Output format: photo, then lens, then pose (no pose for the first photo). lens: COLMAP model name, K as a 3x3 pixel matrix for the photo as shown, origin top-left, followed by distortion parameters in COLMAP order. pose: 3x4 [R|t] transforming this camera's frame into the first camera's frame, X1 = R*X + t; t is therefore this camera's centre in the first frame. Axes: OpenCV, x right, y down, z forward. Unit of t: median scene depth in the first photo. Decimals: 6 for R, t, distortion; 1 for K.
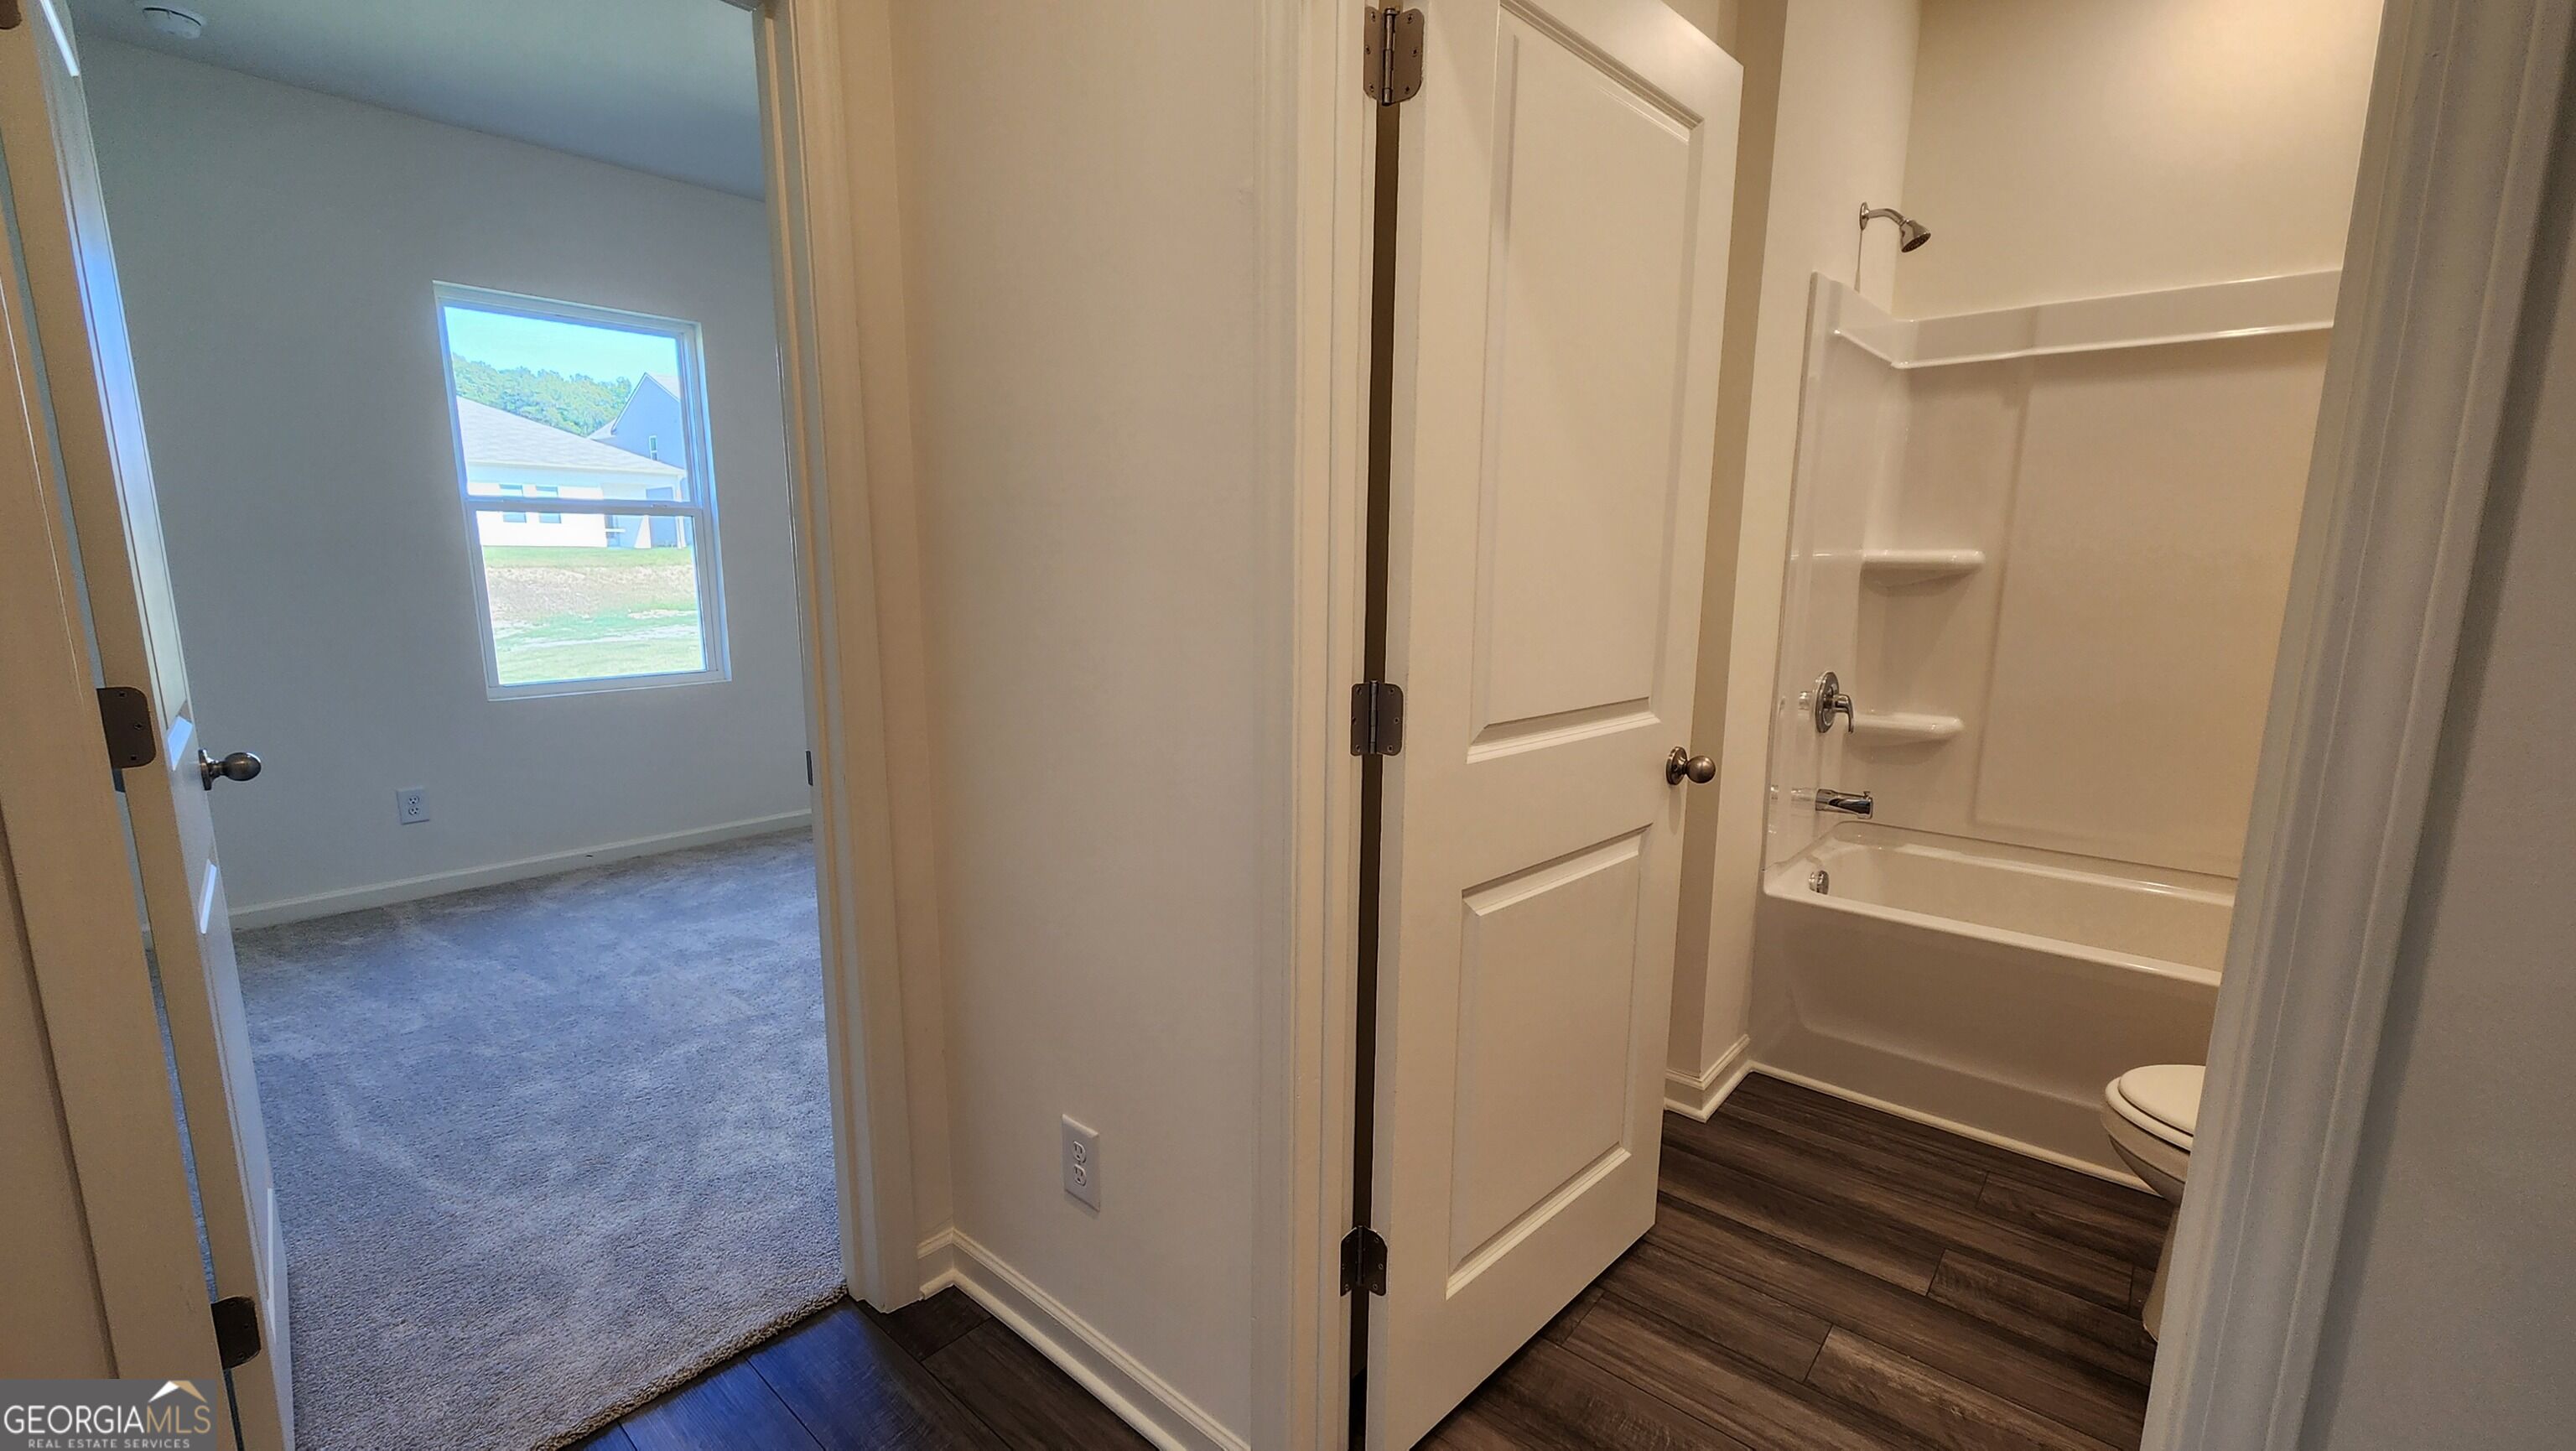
lens RADIAL K [[1057.1, 0, 1285.7], [0, 1057.1, 744.4], [0, 0, 1]] dist [0.011520, -0.000505]
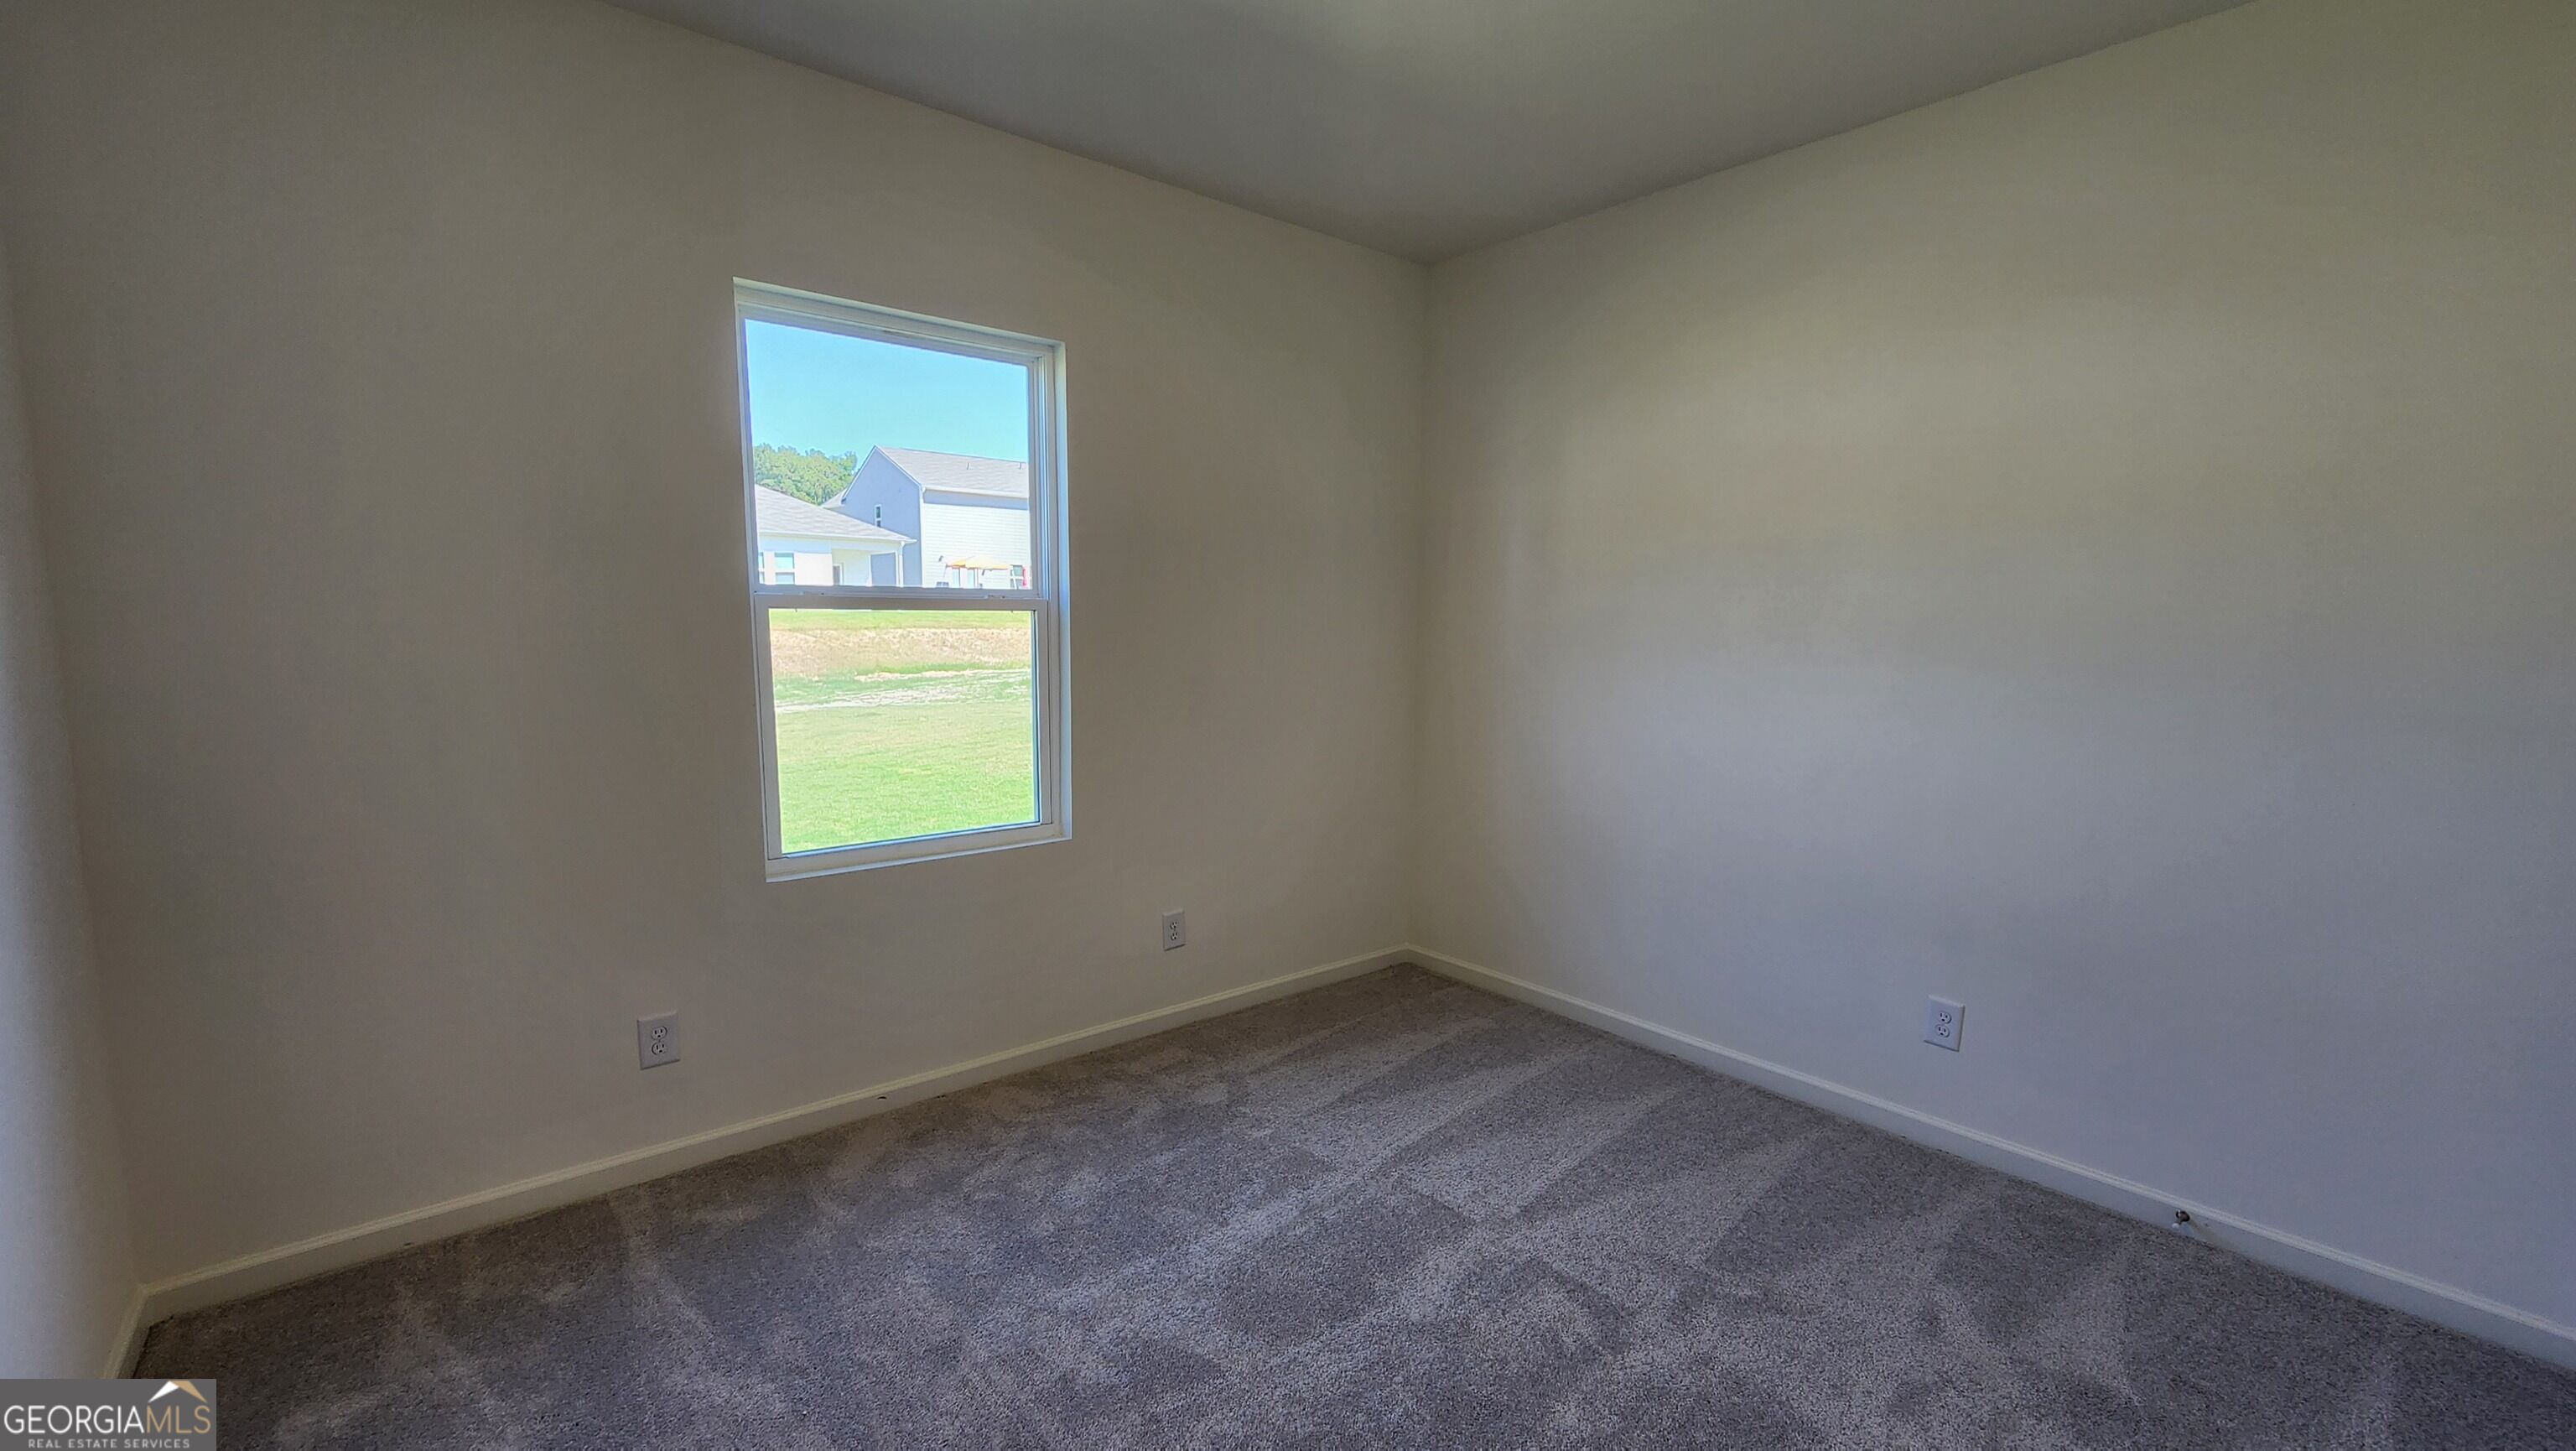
lens RADIAL K [[1057.1, 0, 1310.3], [0, 1057.1, 761.8], [0, 0, 1]] dist [0.011520, -0.000505]
pose [[0.990481, 0.030731, -0.134173, -0.307501], [-0.036571, 0.998478, -0.041287, -0.100375], [0.132700, 0.045801, 0.990097, 0.358749]]
